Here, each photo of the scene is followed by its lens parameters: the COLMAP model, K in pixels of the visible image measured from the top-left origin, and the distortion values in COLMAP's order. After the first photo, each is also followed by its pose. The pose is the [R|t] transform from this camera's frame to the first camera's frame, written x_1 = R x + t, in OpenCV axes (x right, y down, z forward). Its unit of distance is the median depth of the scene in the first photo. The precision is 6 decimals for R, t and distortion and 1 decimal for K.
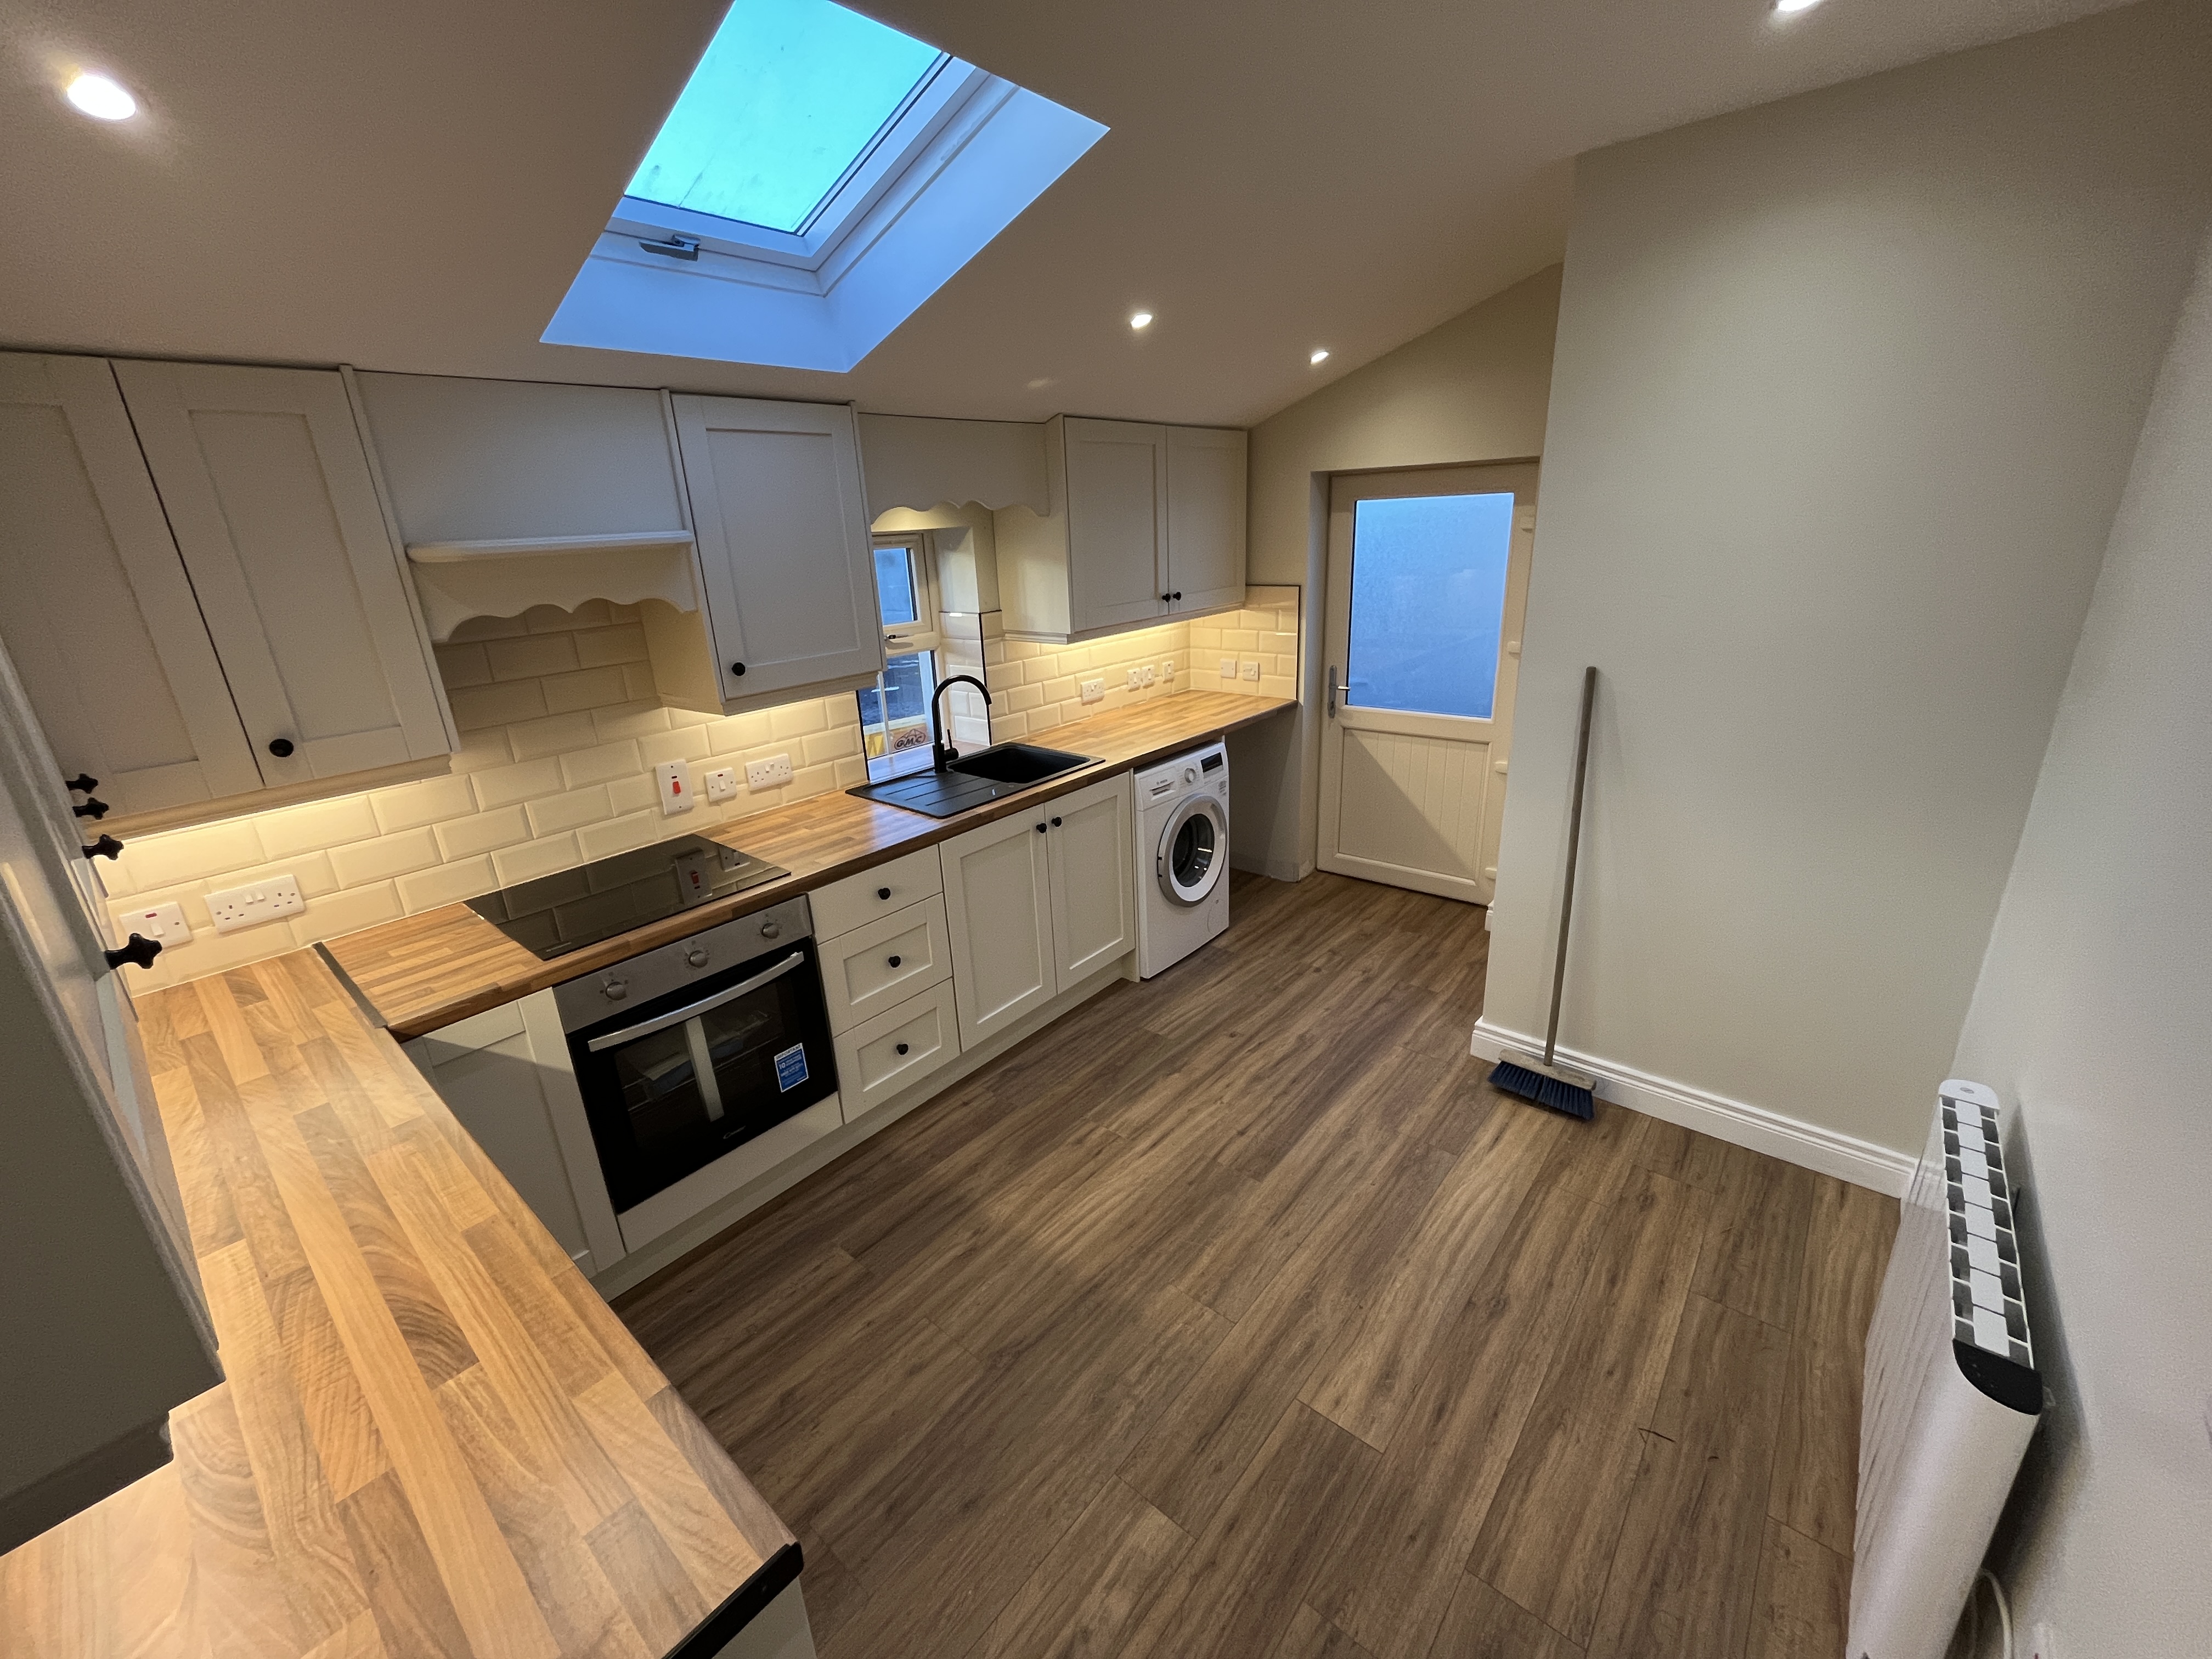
lens RADIAL K [[898.7, 0, 1104.5], [0, 898.7, 828.0], [0, 0, 1]] dist [-0.002890, -0.000053]
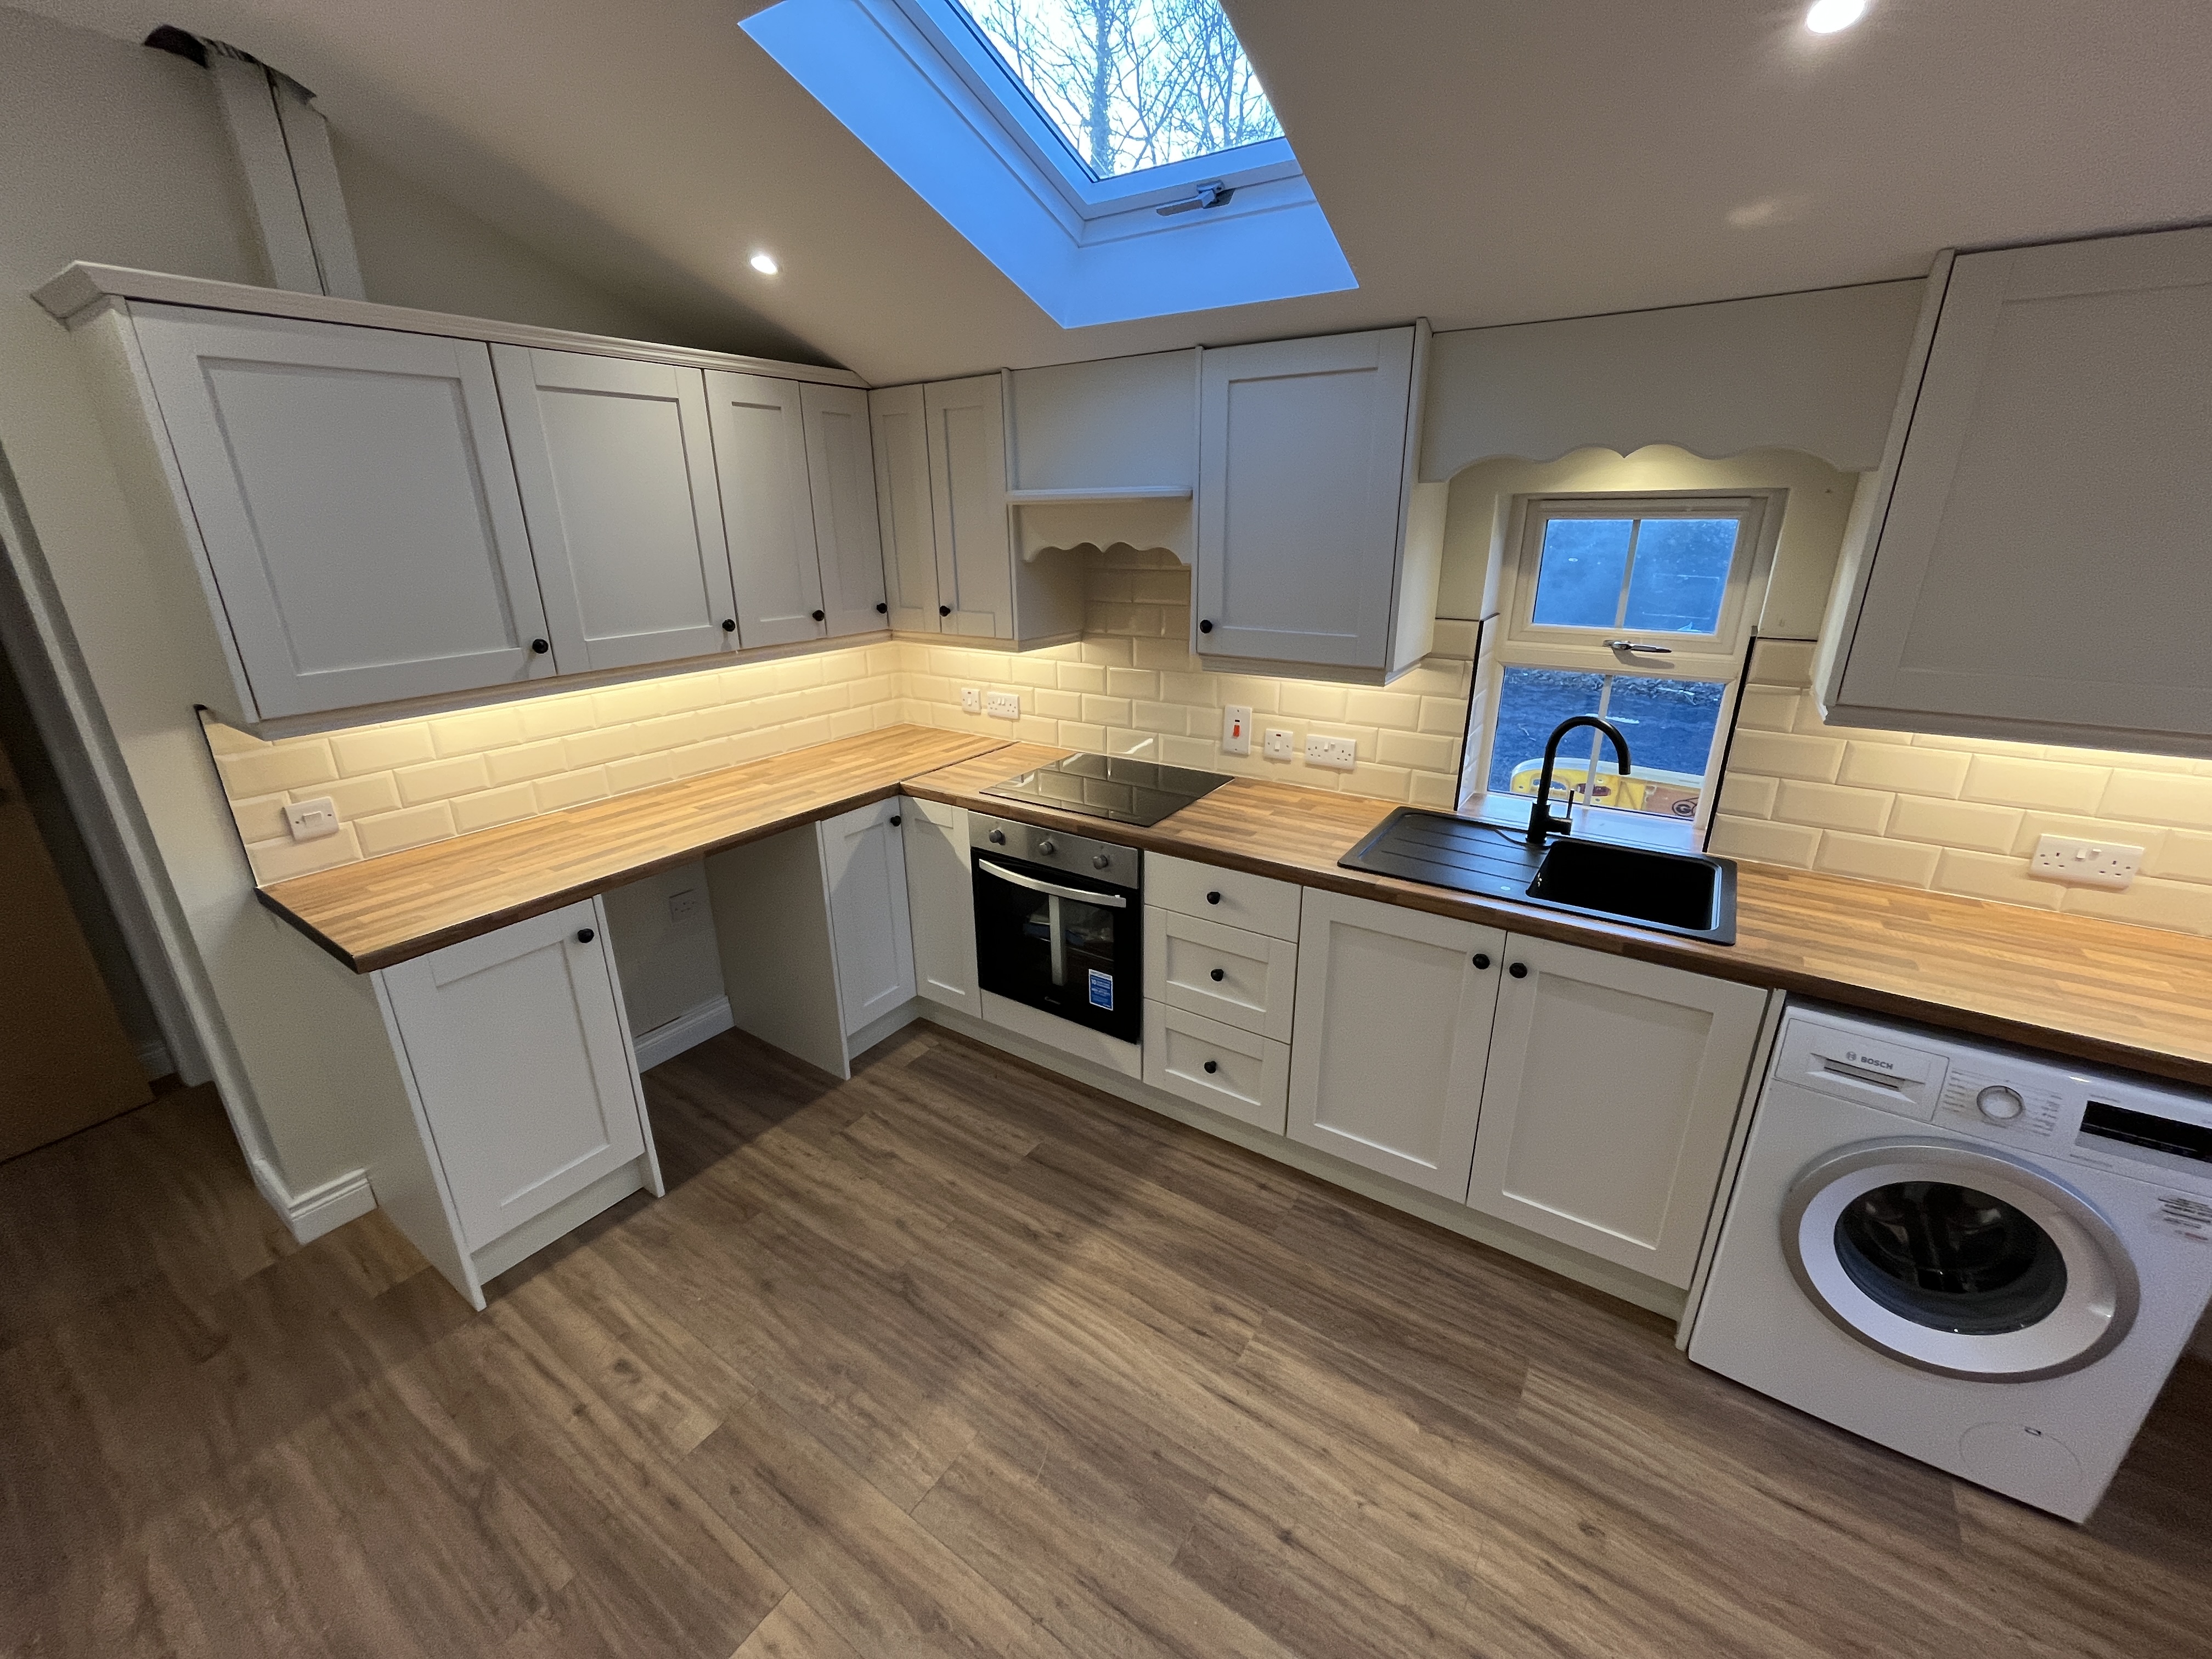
lens RADIAL K [[898.7, 0, 1104.5], [0, 898.7, 828.0], [0, 0, 1]] dist [-0.002890, -0.000053]
pose [[0.102341, 0.373874, -0.921816, 0.490565], [-0.319634, 0.889899, 0.325443, -0.221569], [0.941998, 0.261337, 0.210577, 0.614951]]
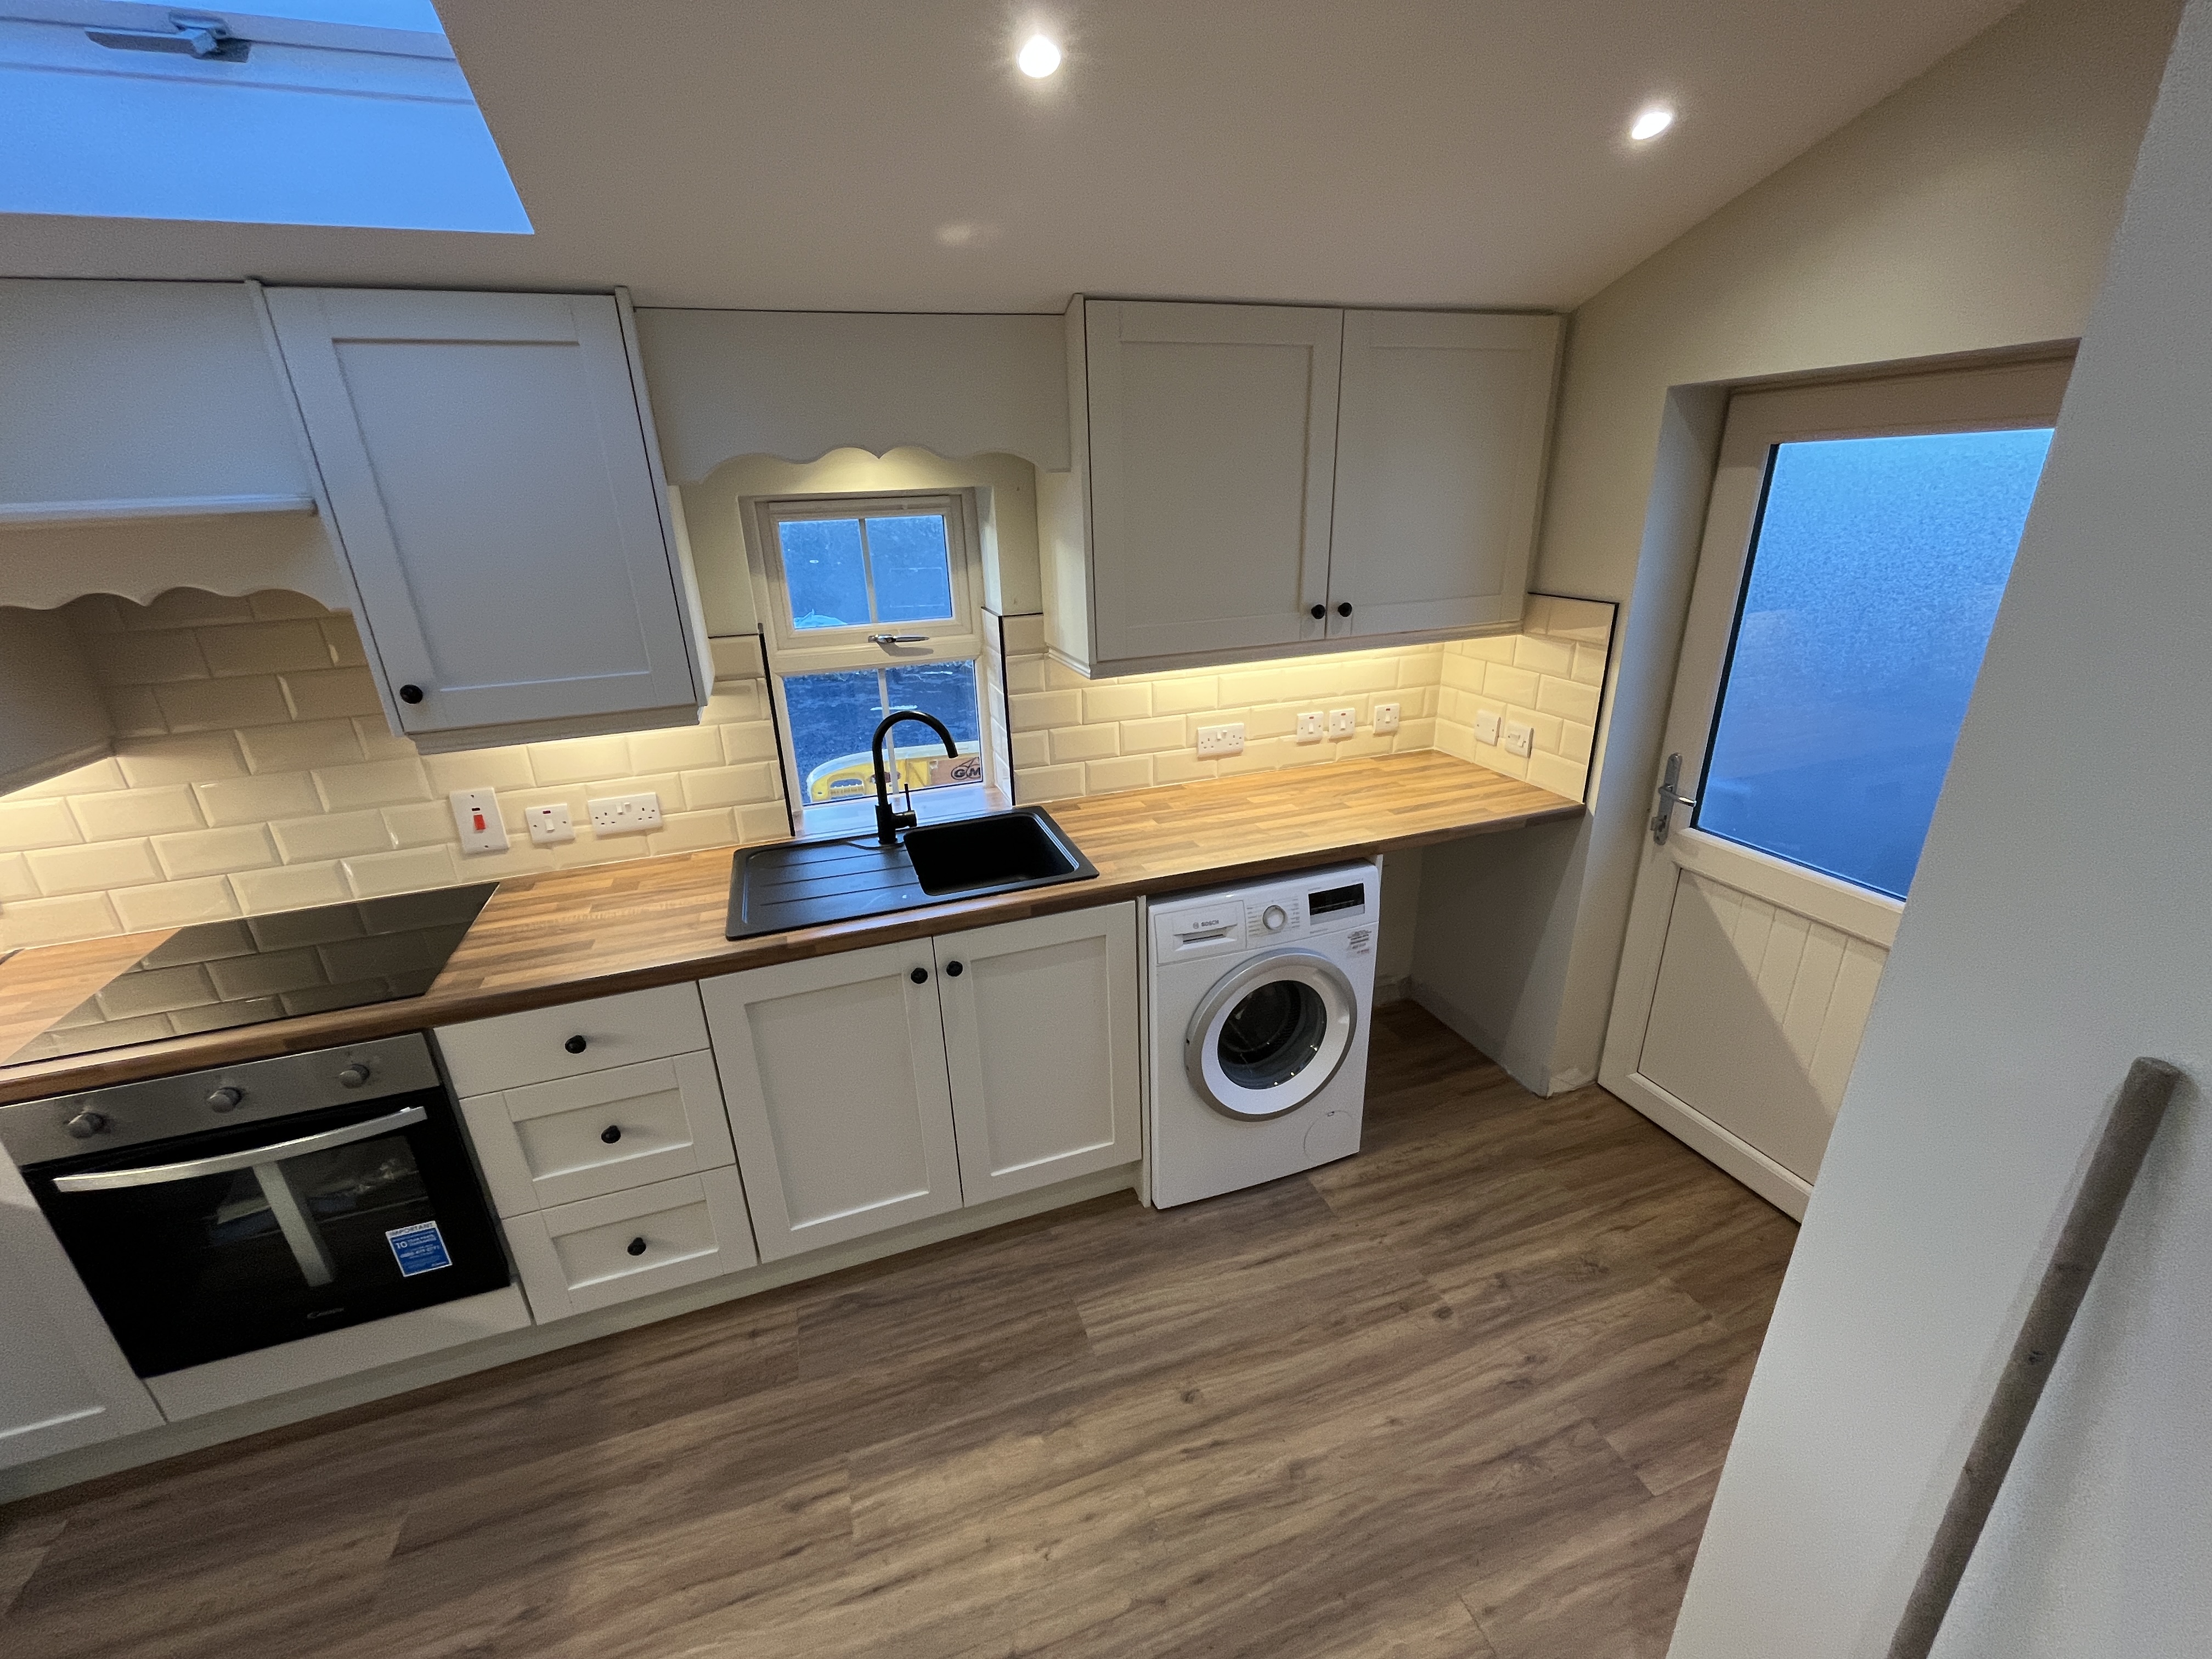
lens RADIAL K [[898.7, 0, 1104.5], [0, 898.7, 828.0], [0, 0, 1]] dist [-0.002890, -0.000053]
pose [[0.856735, 0.197246, -0.476549, 0.340510], [-0.172559, 0.980354, 0.095549, -0.194861], [0.486033, 0.000373, 0.873940, 0.540791]]
